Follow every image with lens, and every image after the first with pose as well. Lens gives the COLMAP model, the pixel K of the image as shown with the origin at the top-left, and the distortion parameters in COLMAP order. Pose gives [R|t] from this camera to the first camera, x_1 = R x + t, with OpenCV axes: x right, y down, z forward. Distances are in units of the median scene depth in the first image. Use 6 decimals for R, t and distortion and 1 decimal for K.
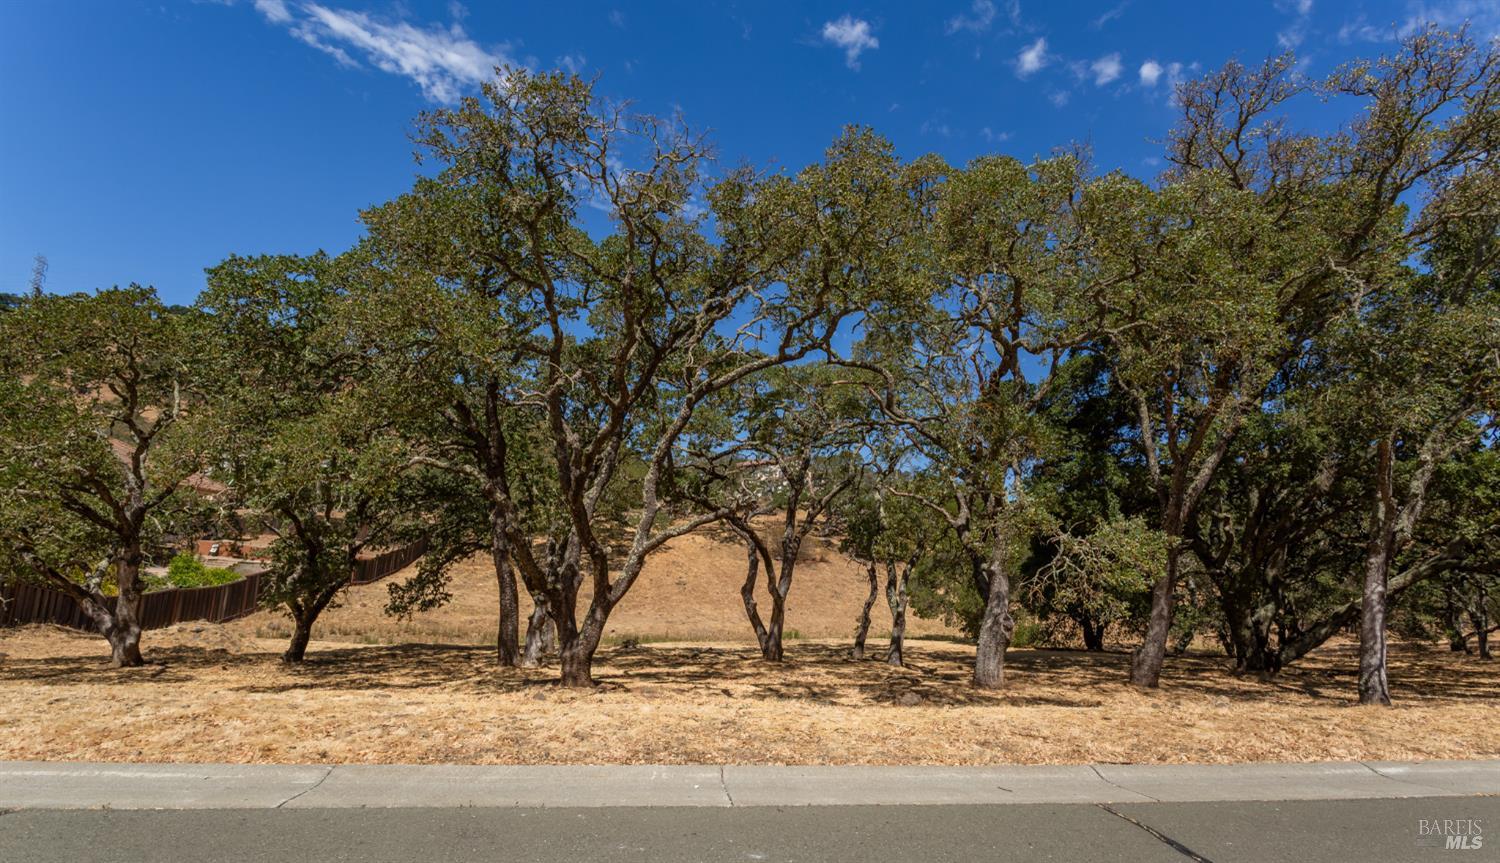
lens RADIAL K [[748.0, 0, 738.1], [0, 748.0, 461.3], [0, 0, 1]] dist [0.002313, -0.000341]
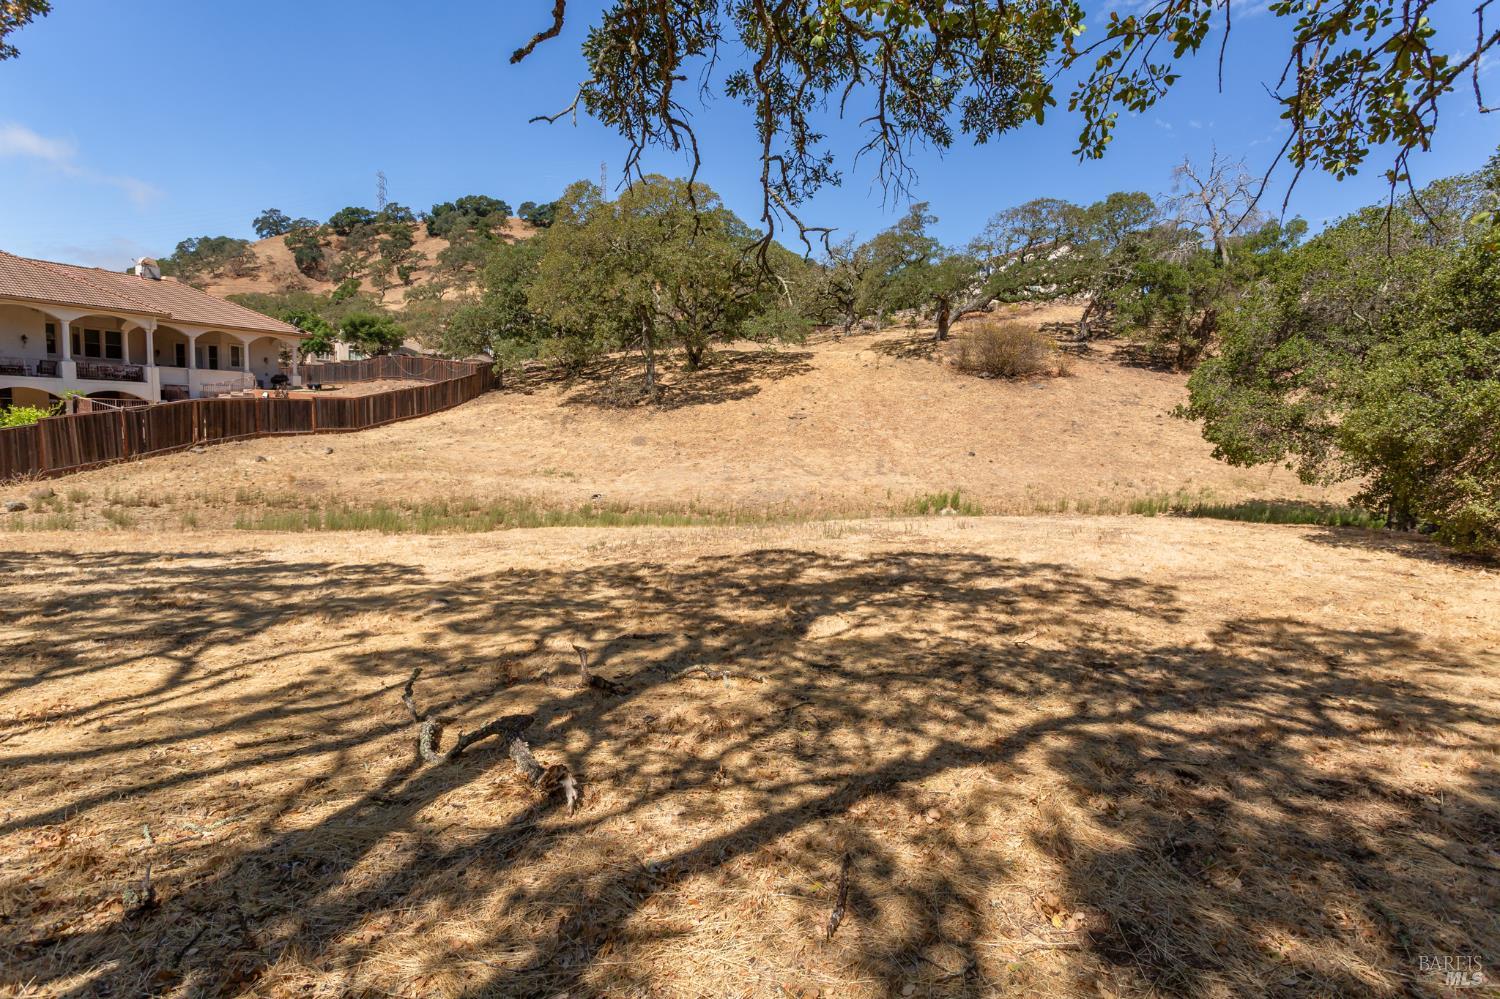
lens RADIAL K [[714.7, 0, 750.4], [0, 714.7, 489.3], [0, 0, 1]] dist [0.000803, 0.001162]
pose [[0.921215, -0.002191, -0.389048, 0.300902], [0.092281, 0.972678, 0.213031, 0.221757], [0.377951, -0.232149, 0.896248, 1.058984]]
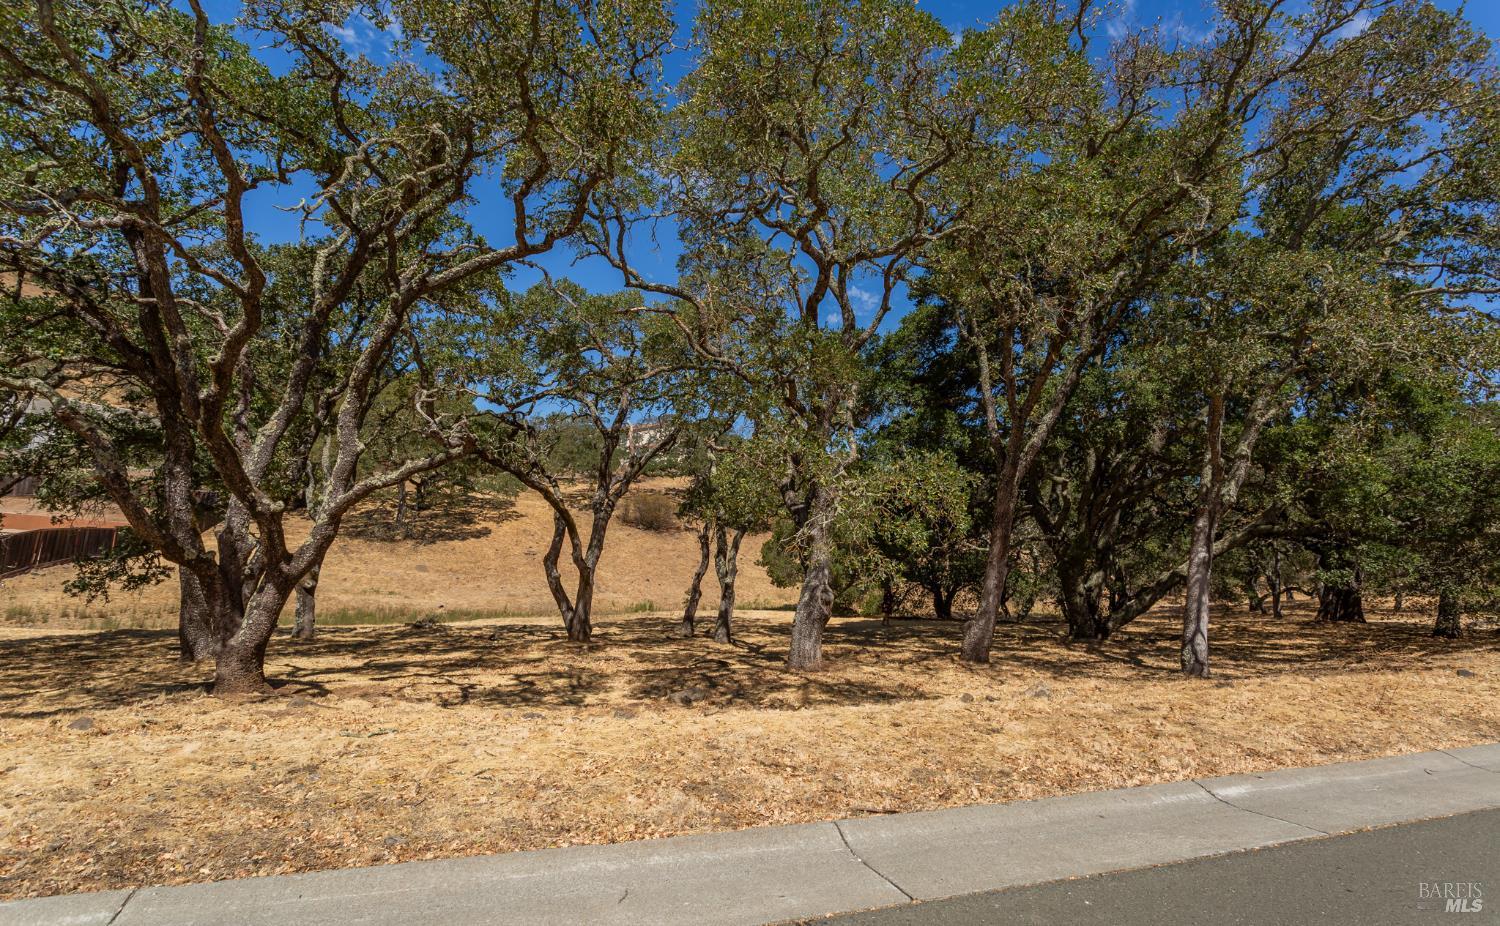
lens RADIAL K [[745.1, 0, 756.0], [0, 745.1, 460.5], [0, 0, 1]] dist [-0.001319, 0.001582]
pose [[0.984658, 0.017163, 0.173647, 0.090790], [-0.023701, 0.999083, 0.035646, 0.021924], [-0.172876, -0.039215, 0.984163, 0.120723]]
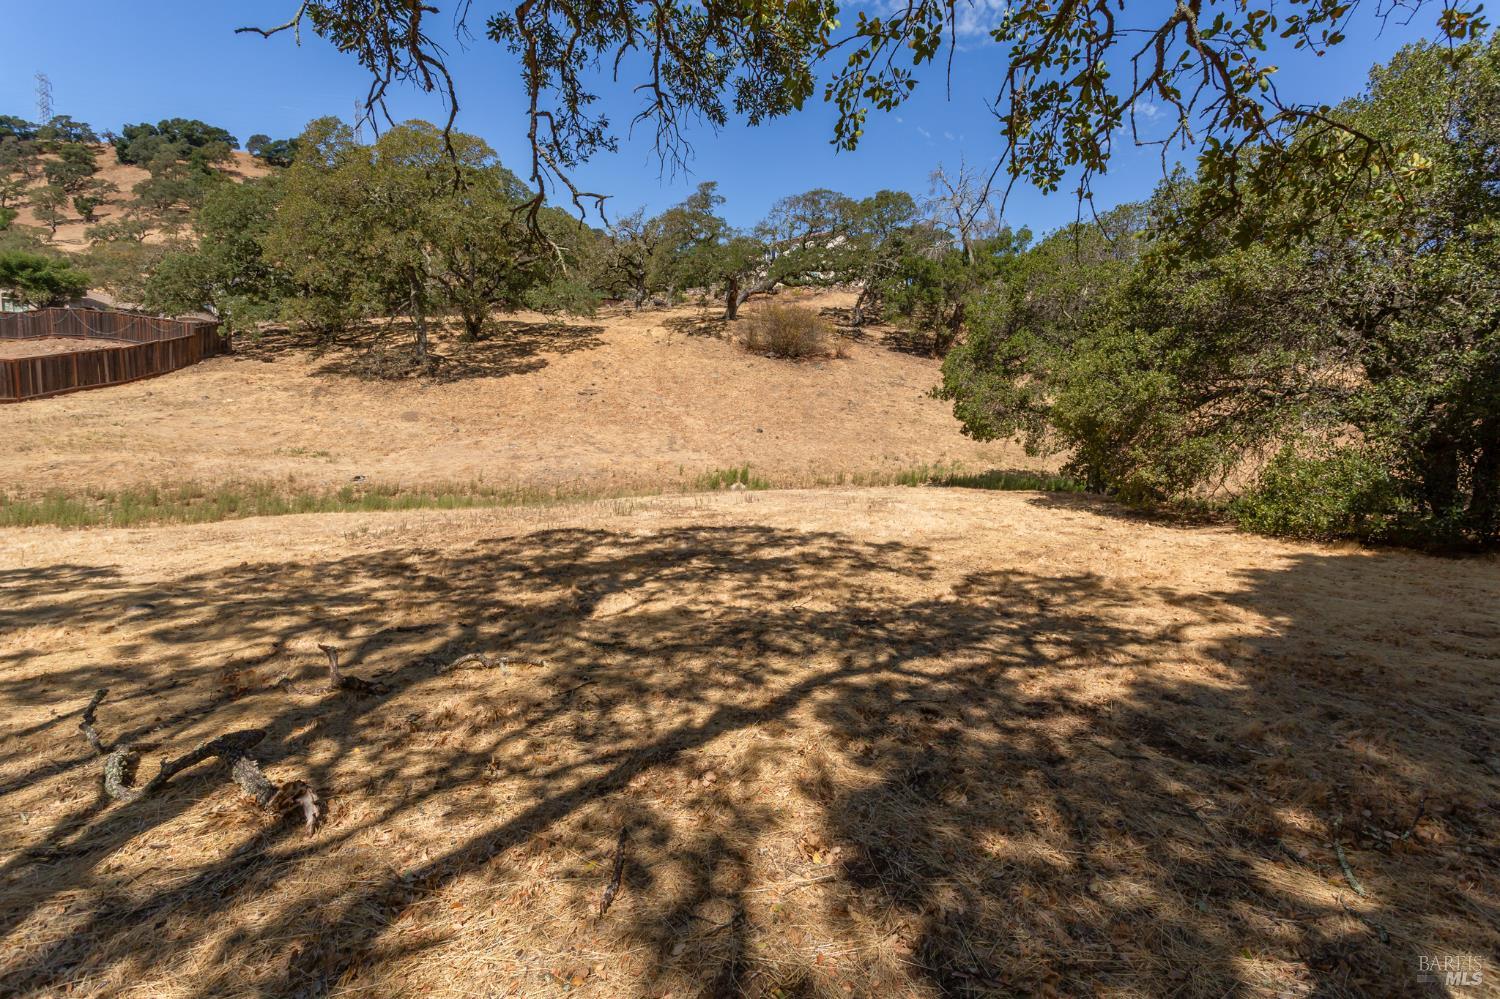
lens RADIAL K [[714.7, 0, 755.8], [0, 714.7, 490.8], [0, 0, 1]] dist [0.000803, 0.001162]
pose [[0.994009, -0.012698, -0.108554, 0.303952], [0.041296, 0.963235, 0.265469, 0.222678], [0.101193, -0.268362, 0.957989, 1.060611]]
